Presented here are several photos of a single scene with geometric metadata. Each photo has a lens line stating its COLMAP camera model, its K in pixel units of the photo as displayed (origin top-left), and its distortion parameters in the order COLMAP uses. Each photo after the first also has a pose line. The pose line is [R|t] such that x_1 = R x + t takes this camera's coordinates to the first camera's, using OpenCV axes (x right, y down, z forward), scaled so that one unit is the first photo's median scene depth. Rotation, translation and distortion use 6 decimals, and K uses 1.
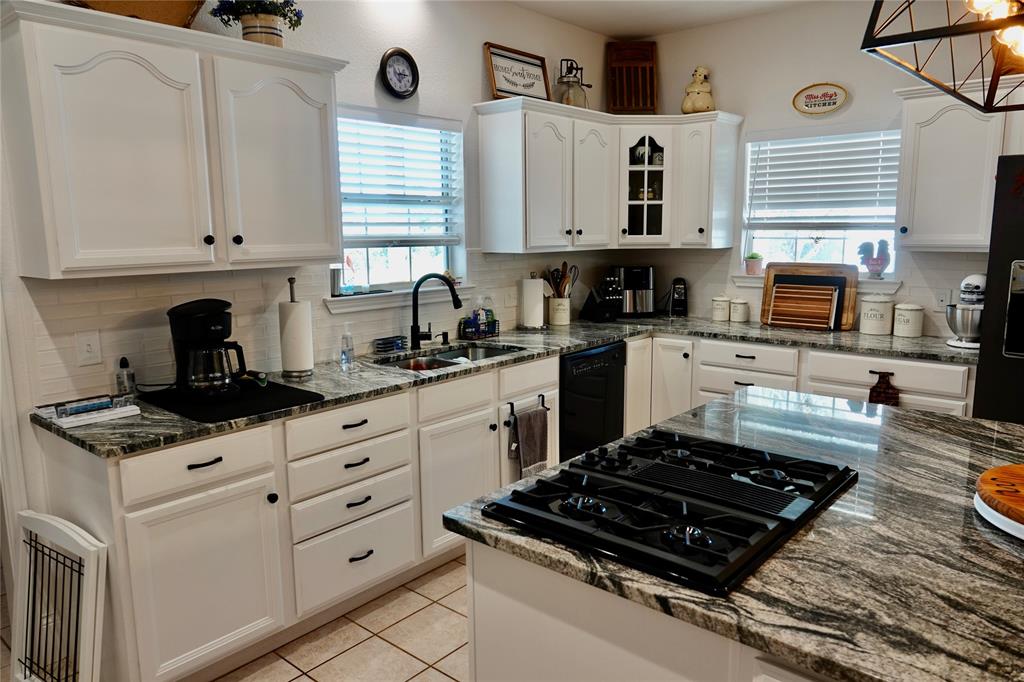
lens RADIAL K [[712.8, 0, 512.0], [0, 712.8, 341.0], [0, 0, 1]] dist [-0.044927, -0.000907]
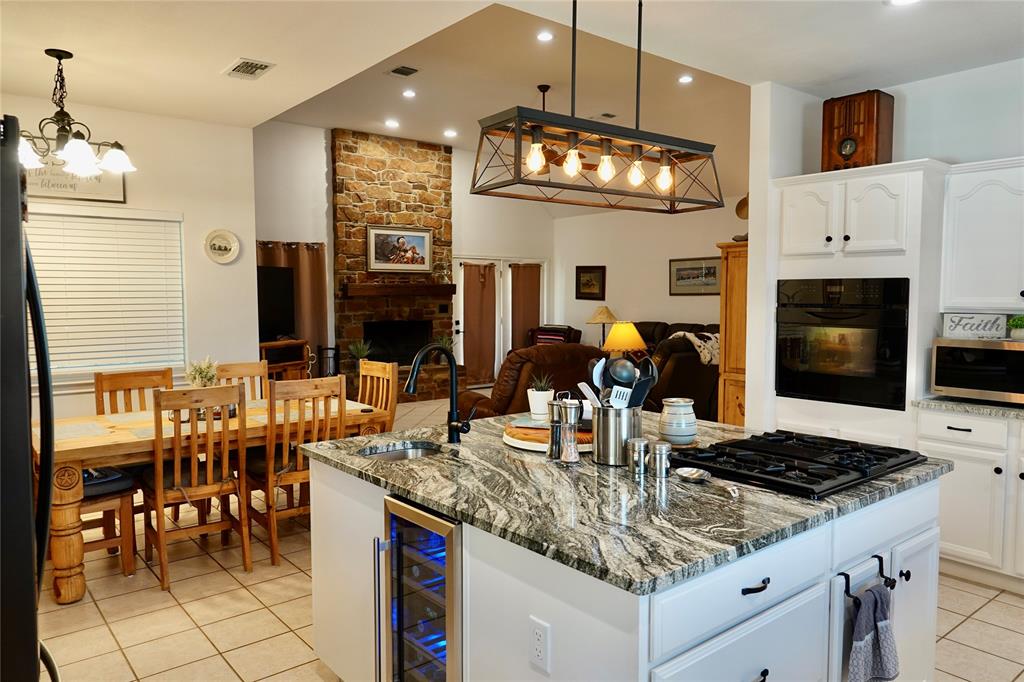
lens RADIAL K [[717.7, 0, 513.8], [0, 717.7, 332.2], [0, 0, 1]] dist [0.042360, -0.002432]
pose [[-0.984653, 0.002330, 0.174507, 0.265584], [0.039895, 0.976440, 0.212069, -0.191057], [-0.169902, 0.215777, -0.961548, 1.194951]]
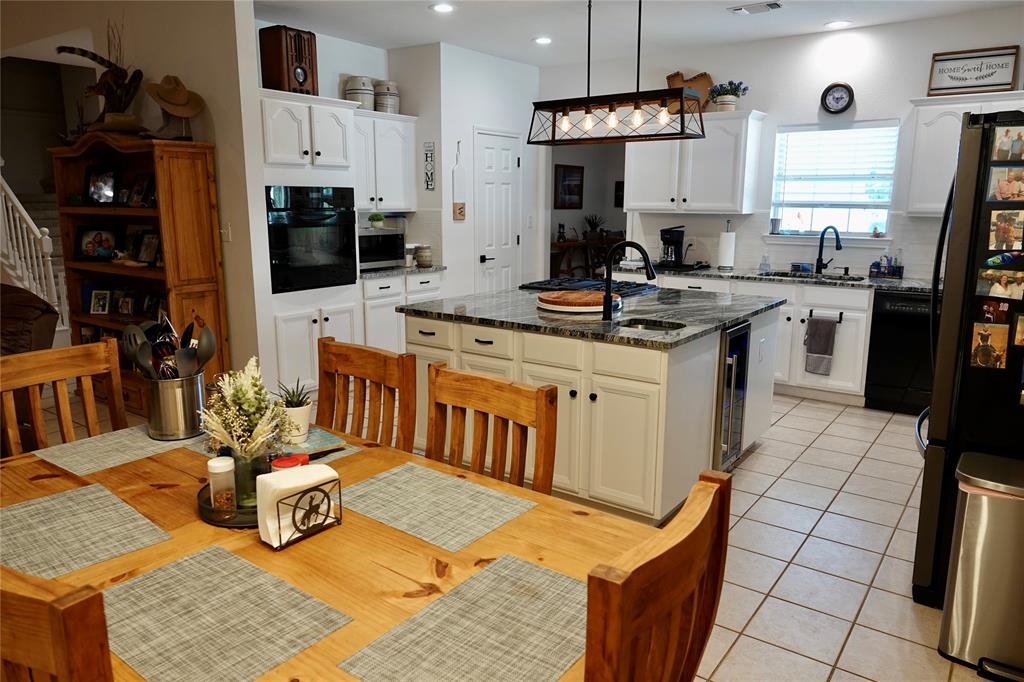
lens RADIAL K [[717.7, 0, 513.8], [0, 717.7, 332.2], [0, 0, 1]] dist [0.042360, -0.002432]
pose [[0.084029, 0.198179, -0.976557, 1.503116], [-0.165777, 0.969146, 0.182410, -0.046705], [0.982577, 0.146563, 0.114289, 0.180218]]
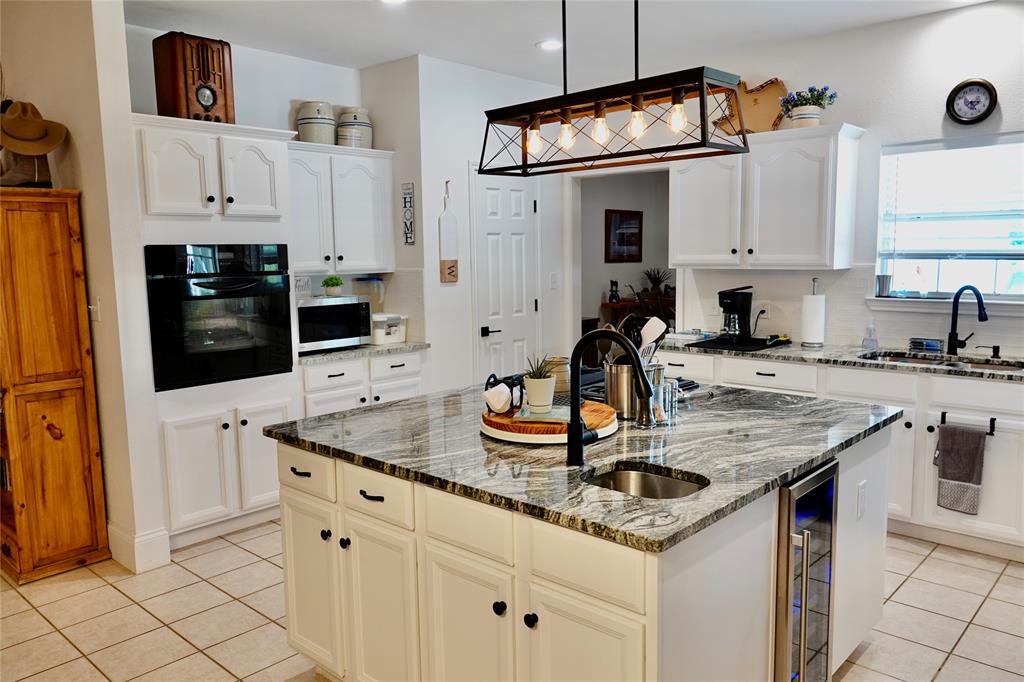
lens RADIAL K [[760.2, 0, 512.0], [0, 760.2, 341.0], [0, 0, 1]] dist [0.022841, 0.000105]
pose [[-0.029987, 0.134563, -0.990451, 1.107640], [-0.144794, 0.979860, 0.137508, -0.076985], [0.989007, 0.147535, -0.009899, 0.370505]]
